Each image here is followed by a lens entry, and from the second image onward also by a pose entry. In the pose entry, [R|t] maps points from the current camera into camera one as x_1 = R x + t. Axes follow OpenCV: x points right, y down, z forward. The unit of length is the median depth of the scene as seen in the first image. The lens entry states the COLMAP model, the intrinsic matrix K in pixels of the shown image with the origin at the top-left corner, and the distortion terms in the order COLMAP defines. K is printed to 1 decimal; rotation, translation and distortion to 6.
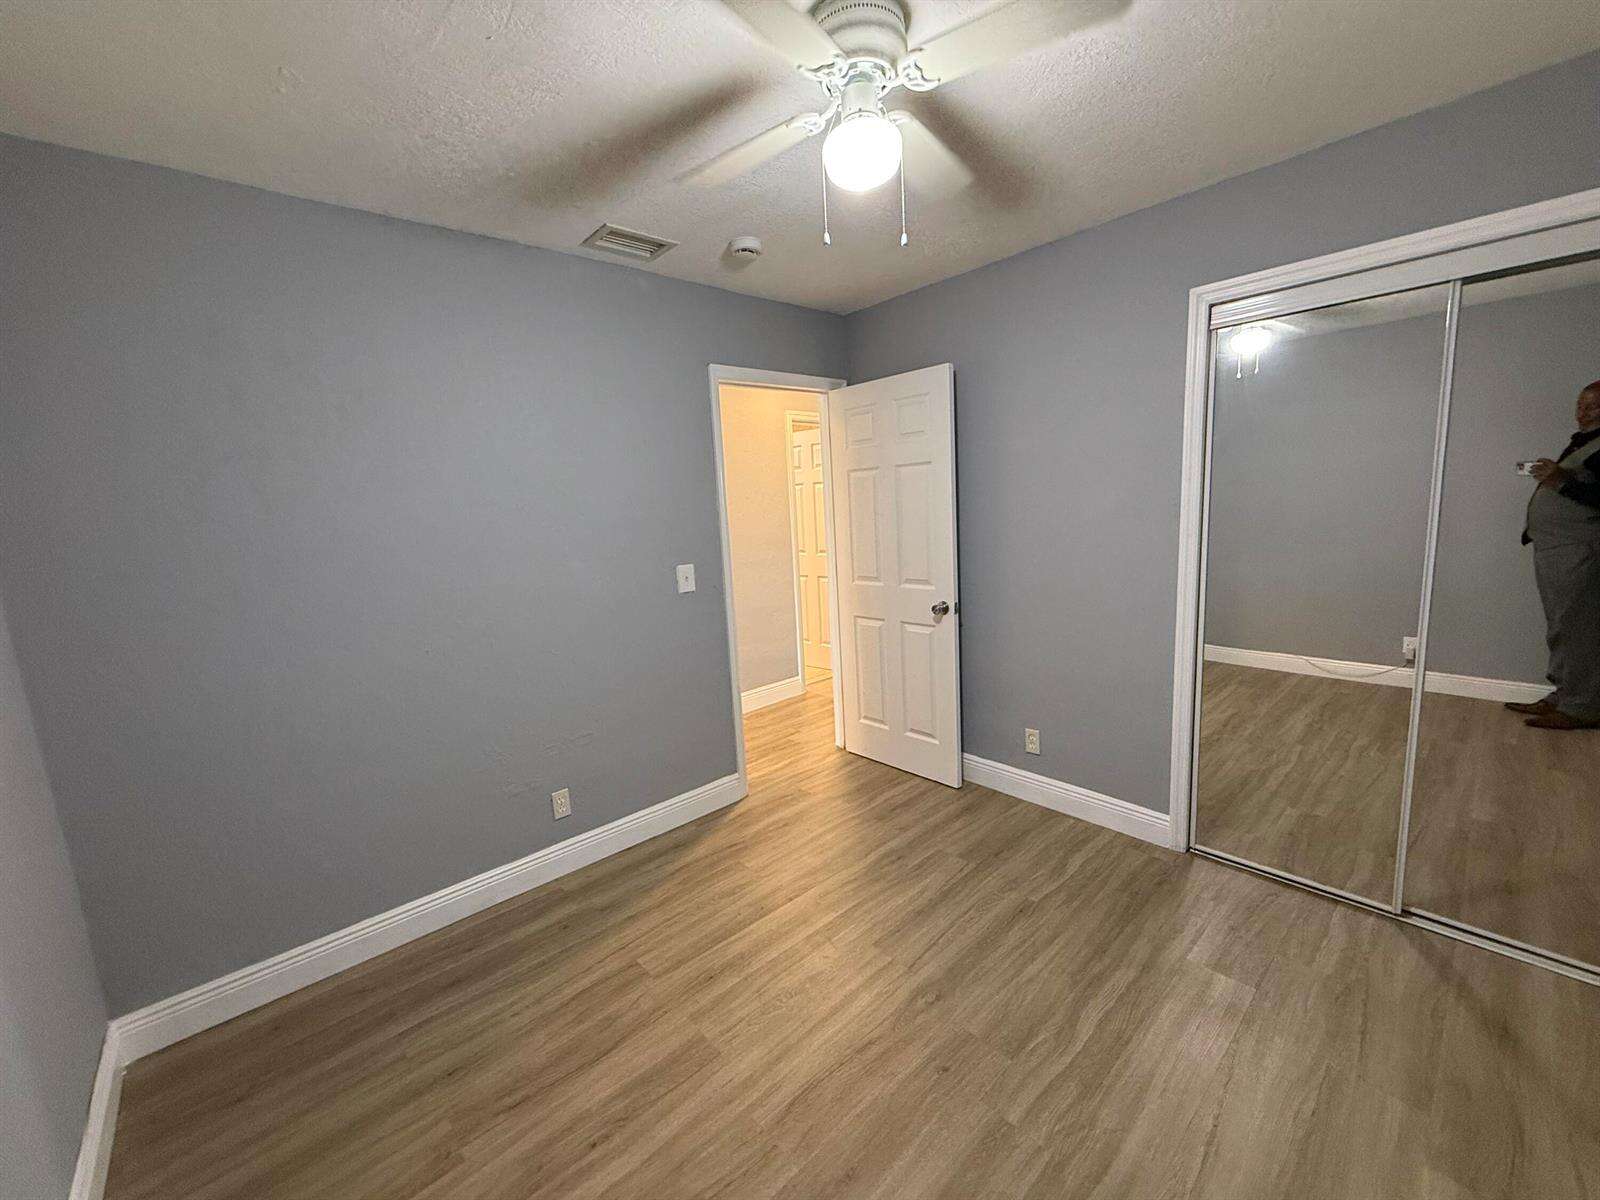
lens RADIAL K [[634.0, 0, 797.1], [0, 634.0, 600.9], [0, 0, 1]] dist [0.000739, 0.000018]
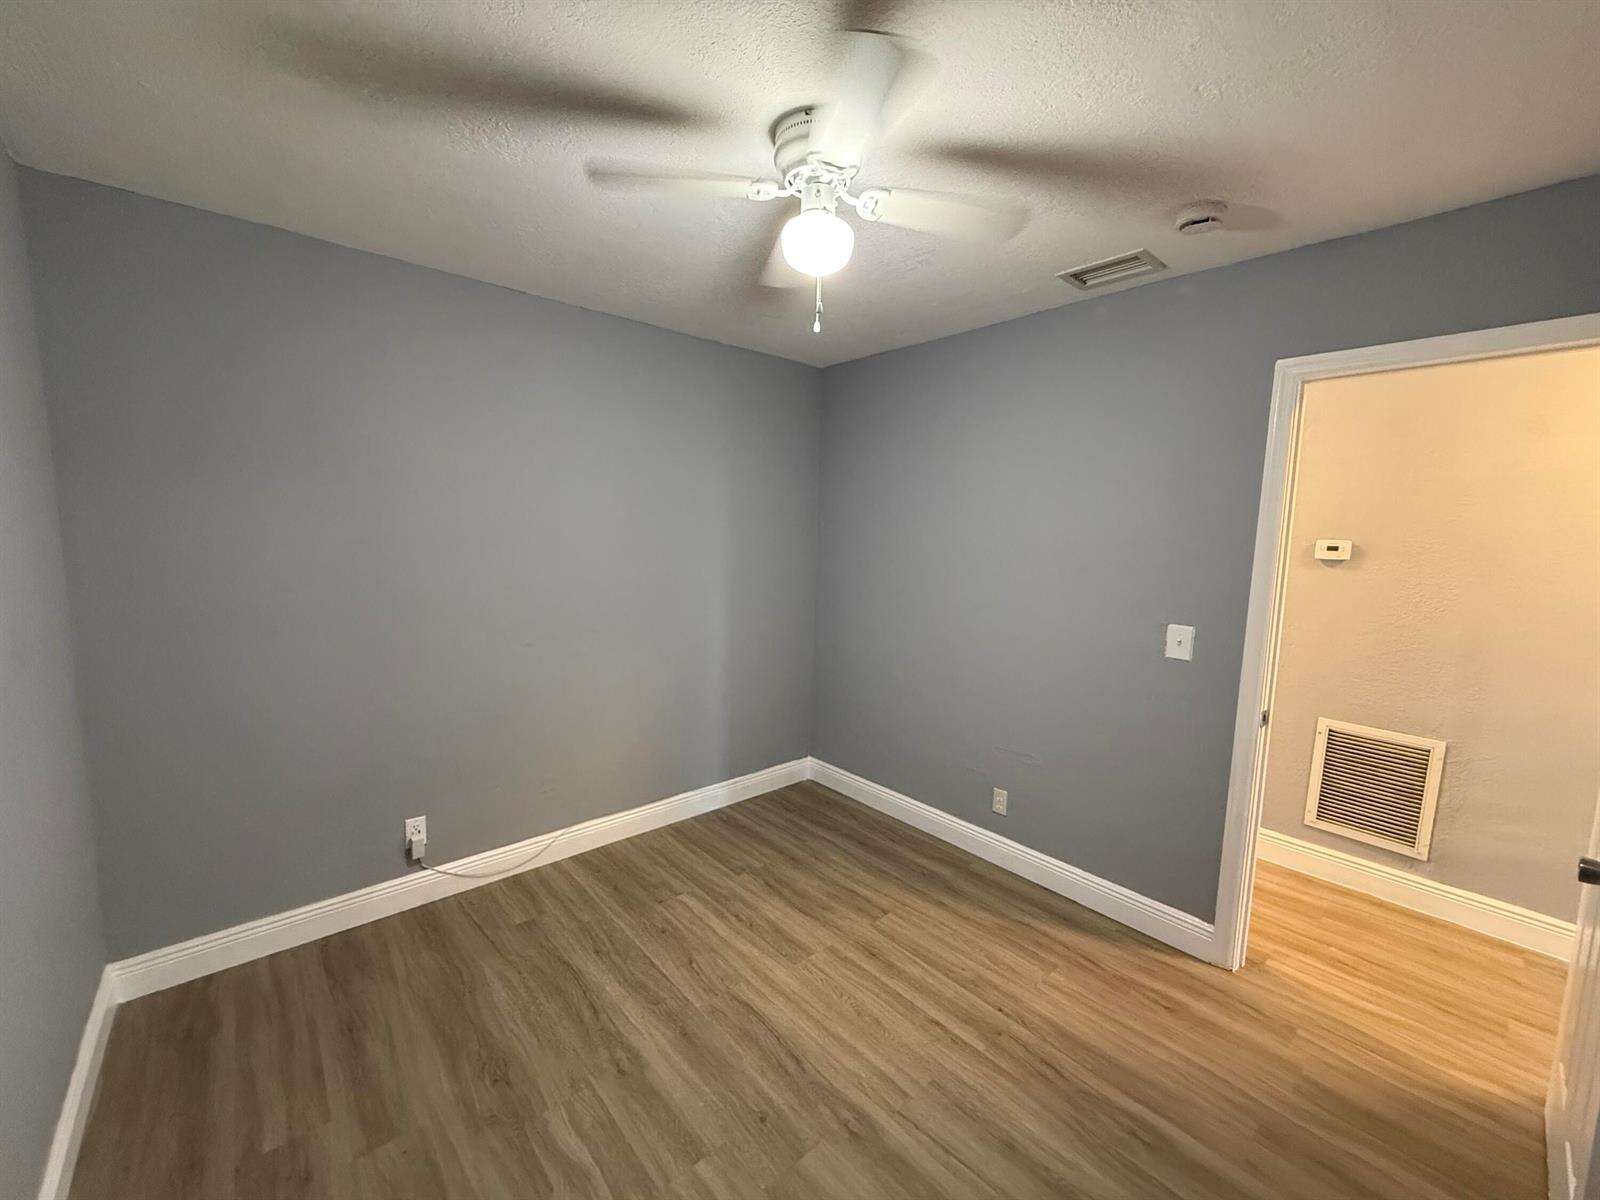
lens RADIAL K [[634.0, 0, 797.1], [0, 634.0, 600.9], [0, 0, 1]] dist [0.000739, 0.000018]
pose [[-0.010777, 0.166181, -0.986036, 0.857740], [-0.176688, 0.970261, 0.165454, -0.186738], [0.984208, 0.176004, 0.018906, 0.700523]]
